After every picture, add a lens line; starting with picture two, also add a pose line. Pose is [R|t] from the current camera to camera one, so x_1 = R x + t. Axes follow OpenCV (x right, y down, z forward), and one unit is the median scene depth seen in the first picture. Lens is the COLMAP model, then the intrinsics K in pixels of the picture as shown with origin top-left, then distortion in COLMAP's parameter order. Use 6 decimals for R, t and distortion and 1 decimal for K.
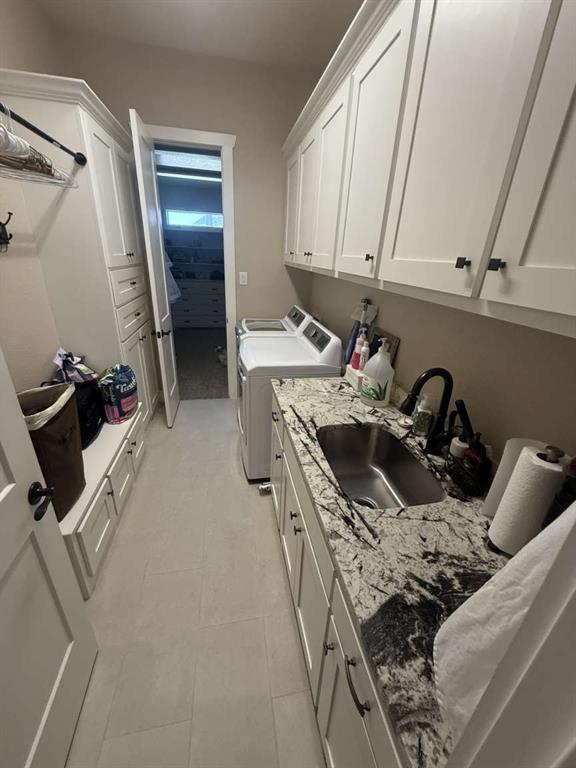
lens RADIAL K [[305.9, 0, 288.5], [0, 305.9, 382.7], [0, 0, 1]] dist [-0.004468, -0.000391]
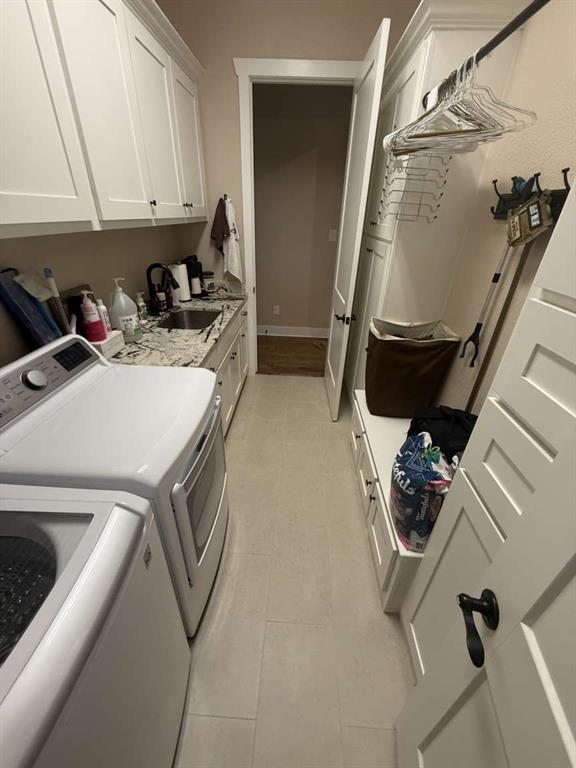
lens RADIAL K [[305.9, 0, 287.6], [0, 305.9, 381.8], [0, 0, 1]] dist [-0.004468, -0.000391]
pose [[-0.970070, -0.174412, 0.168951, -0.527739], [0.024518, 0.621865, 0.782740, -0.744142], [-0.241584, 0.763455, -0.598977, 1.762808]]
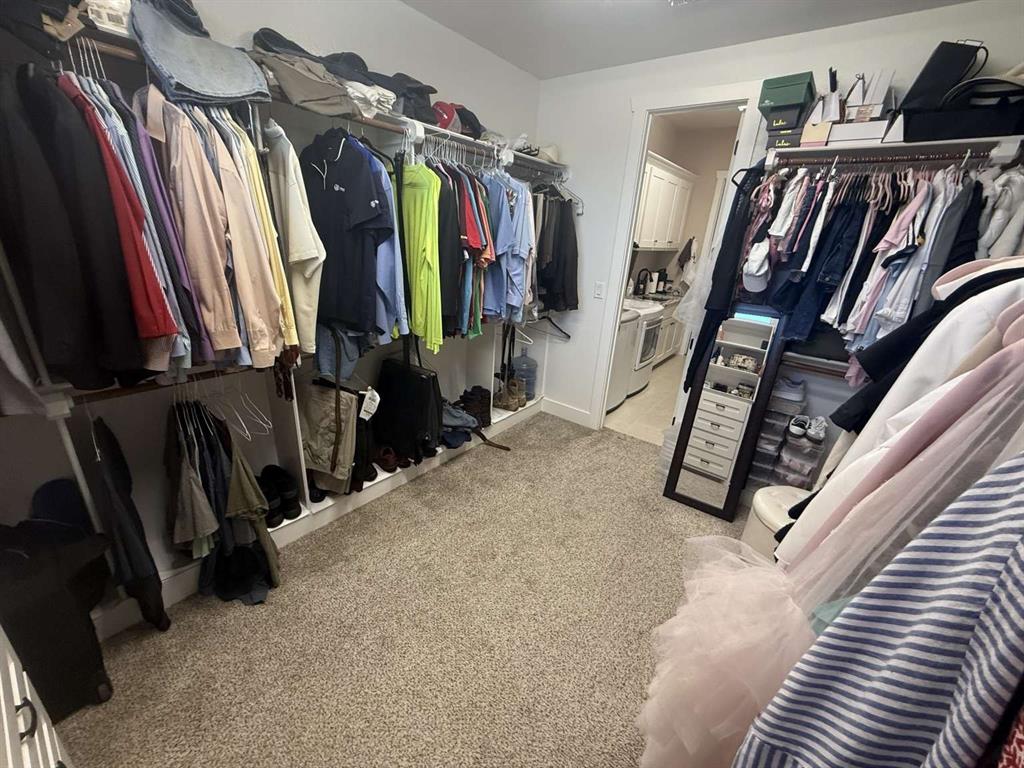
lens RADIAL K [[407.9, 0, 510.5], [0, 407.9, 385.9], [0, 0, 1]] dist [-0.004468, -0.000391]
pose [[-0.654398, -0.348334, 0.671138, -1.559476], [0.201829, 0.774906, 0.598987, -1.553994], [-0.728716, 0.527431, -0.436793, 3.543020]]
